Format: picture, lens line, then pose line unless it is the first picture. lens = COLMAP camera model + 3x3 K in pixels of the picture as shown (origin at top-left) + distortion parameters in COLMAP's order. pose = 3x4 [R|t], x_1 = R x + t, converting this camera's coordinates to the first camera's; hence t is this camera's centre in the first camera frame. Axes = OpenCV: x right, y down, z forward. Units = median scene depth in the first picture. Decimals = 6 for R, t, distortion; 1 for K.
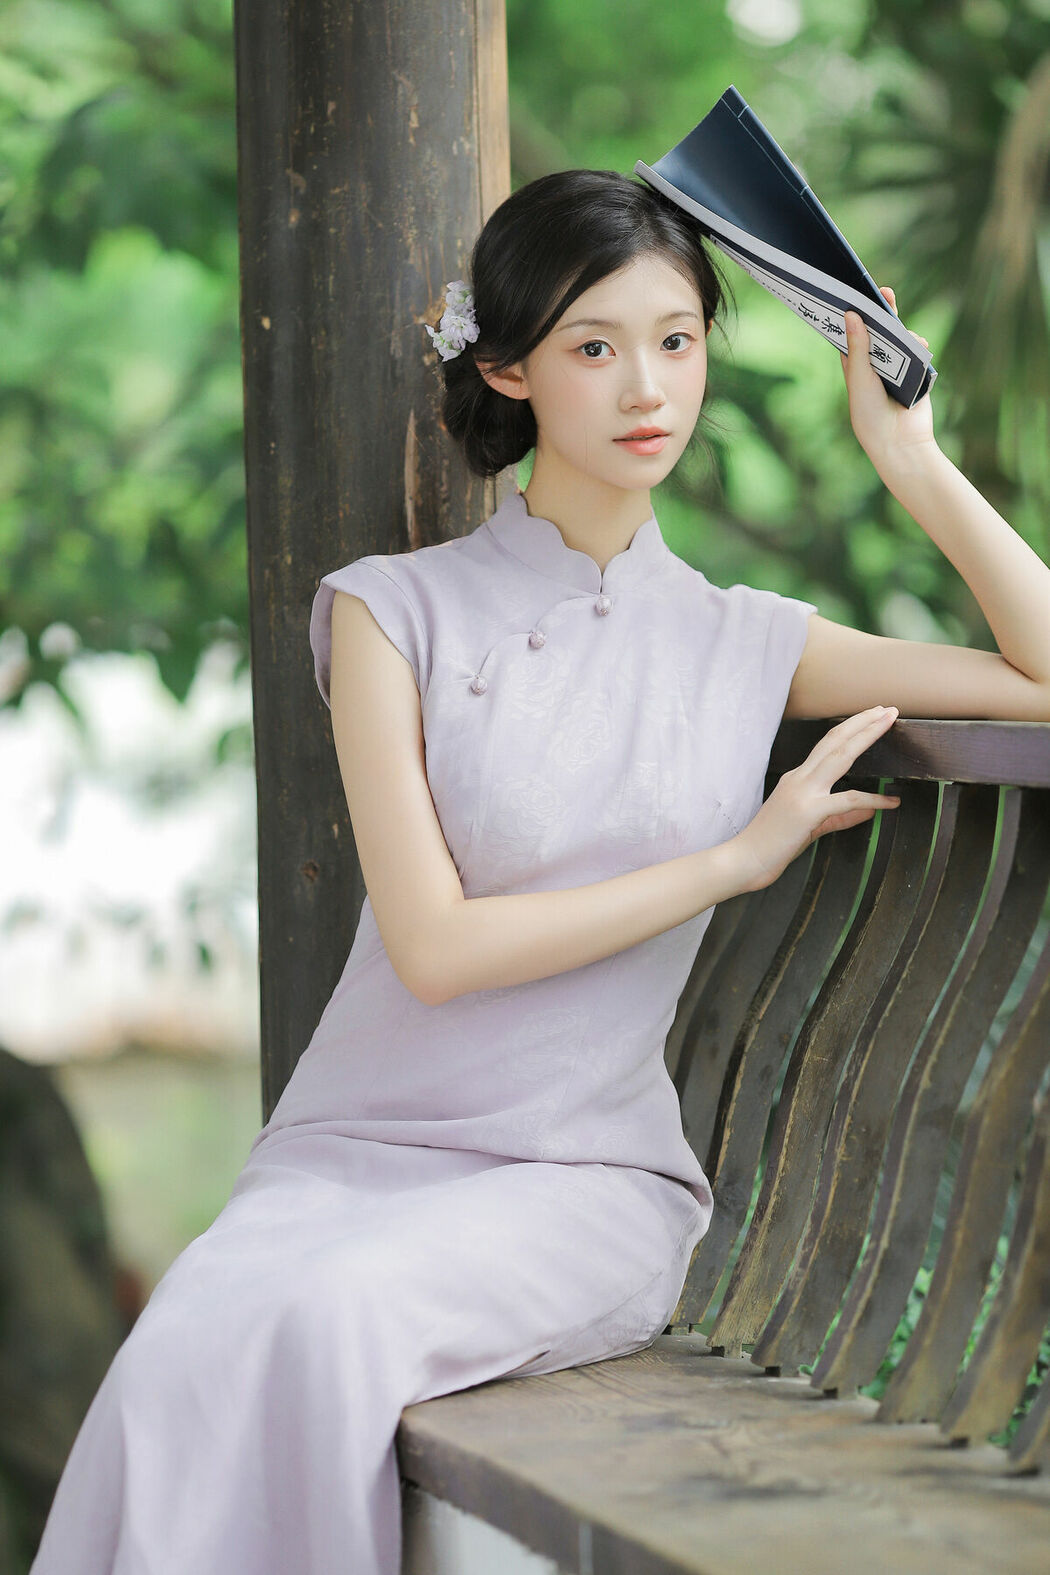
lens RADIAL K [[6051.8, 0, 525.0], [0, 6051.8, 787.5], [0, 0, 1]] dist [0.475155, -7.813676]
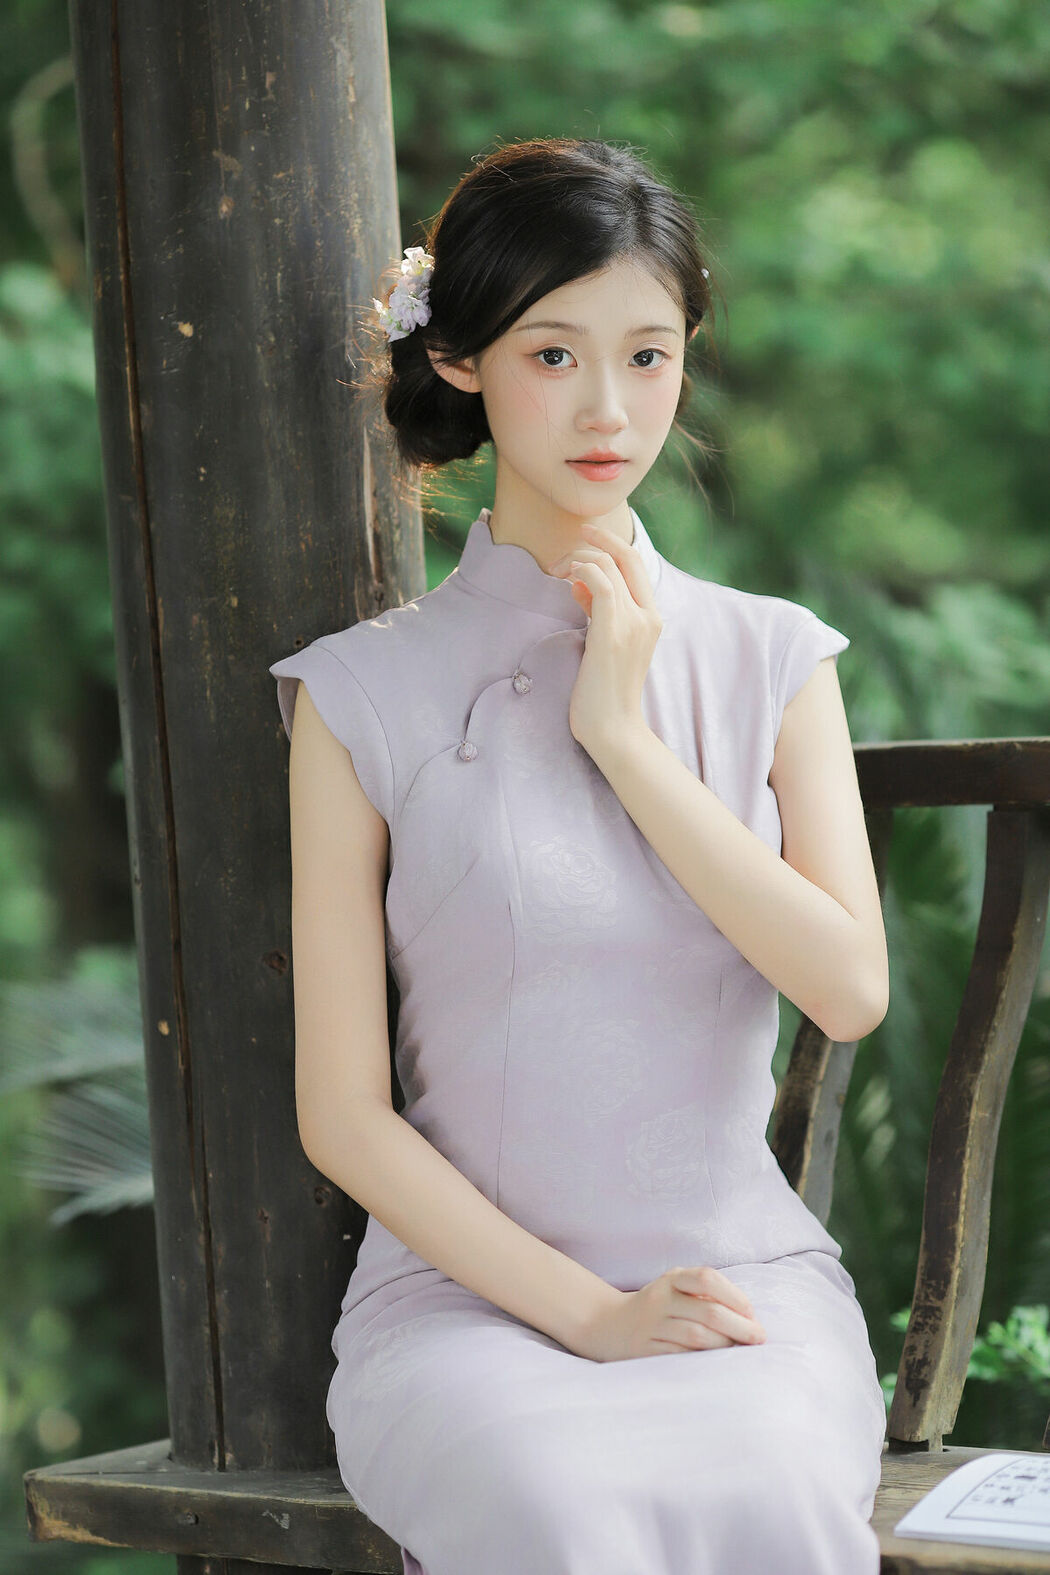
lens RADIAL K [[6051.8, 0, 525.0], [0, 6051.8, 787.5], [0, 0, 1]] dist [0.475155, -7.813676]
pose [[0.834912, -0.061940, 0.546888, -0.482721], [0.063806, 0.997840, 0.015604, -0.022149], [-0.546673, 0.021867, 0.837061, 0.254957]]
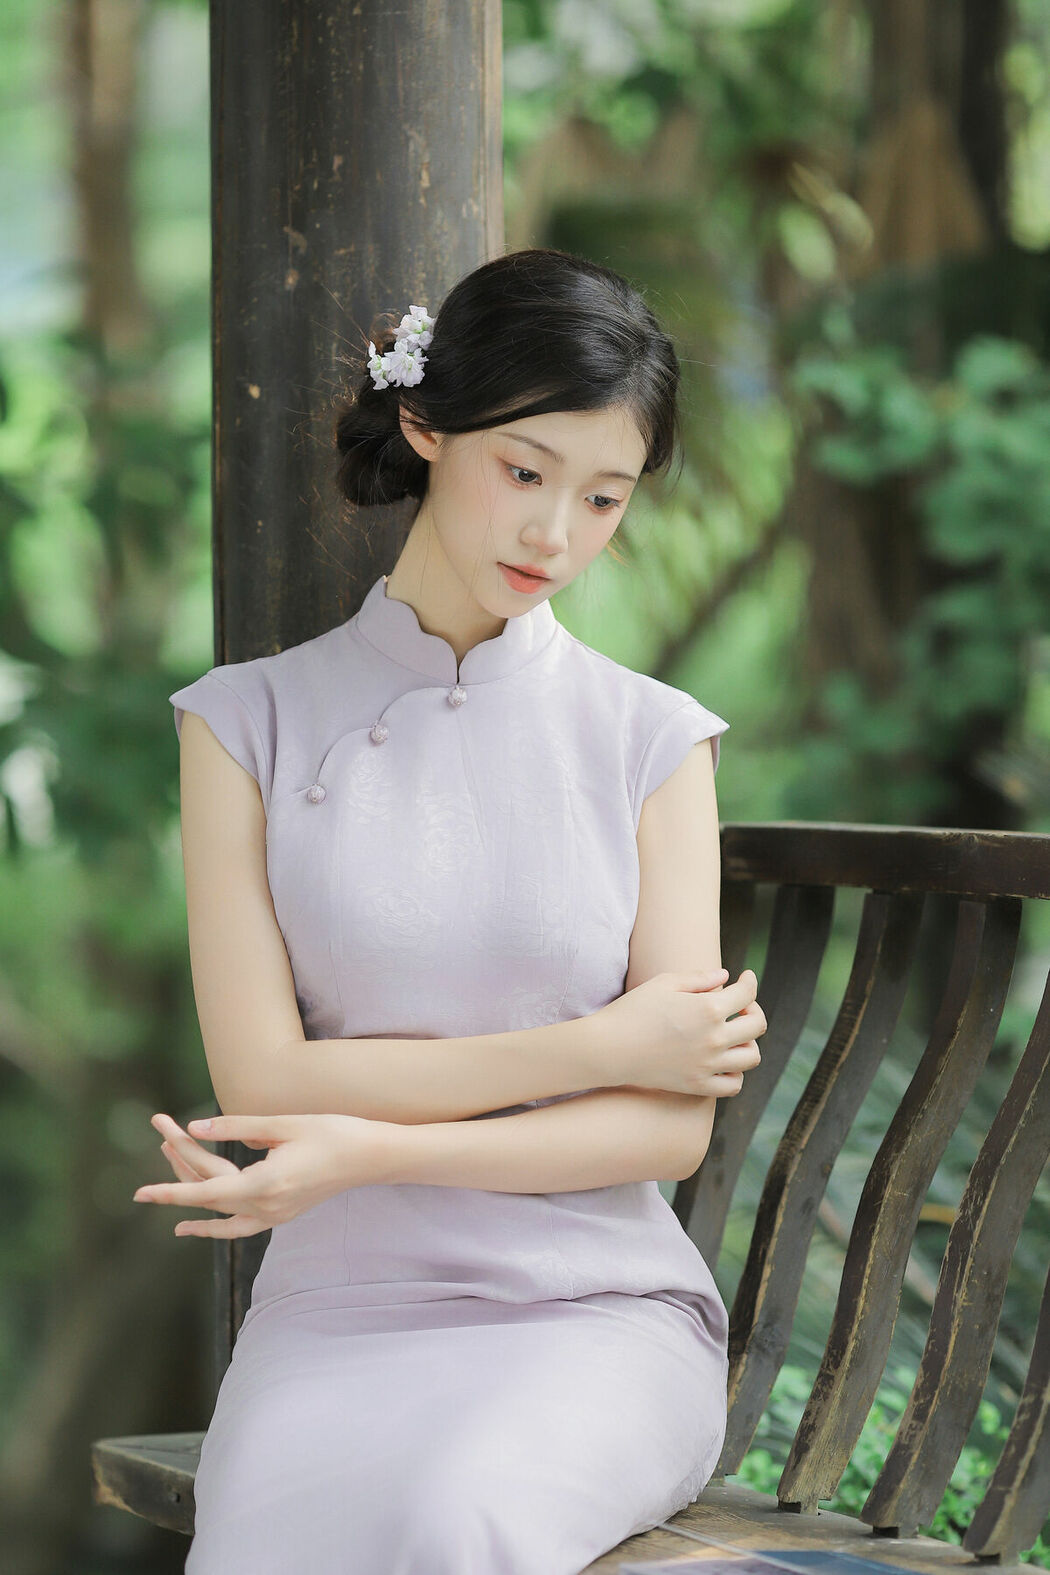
lens RADIAL K [[6051.8, 0, 525.0], [0, 6051.8, 787.5], [0, 0, 1]] dist [0.475155, -7.813676]
pose [[0.983228, 0.014441, 0.181809, -0.171048], [-0.013100, 0.999877, -0.008578, -0.008780], [-0.181911, 0.006052, 0.983296, 0.082740]]
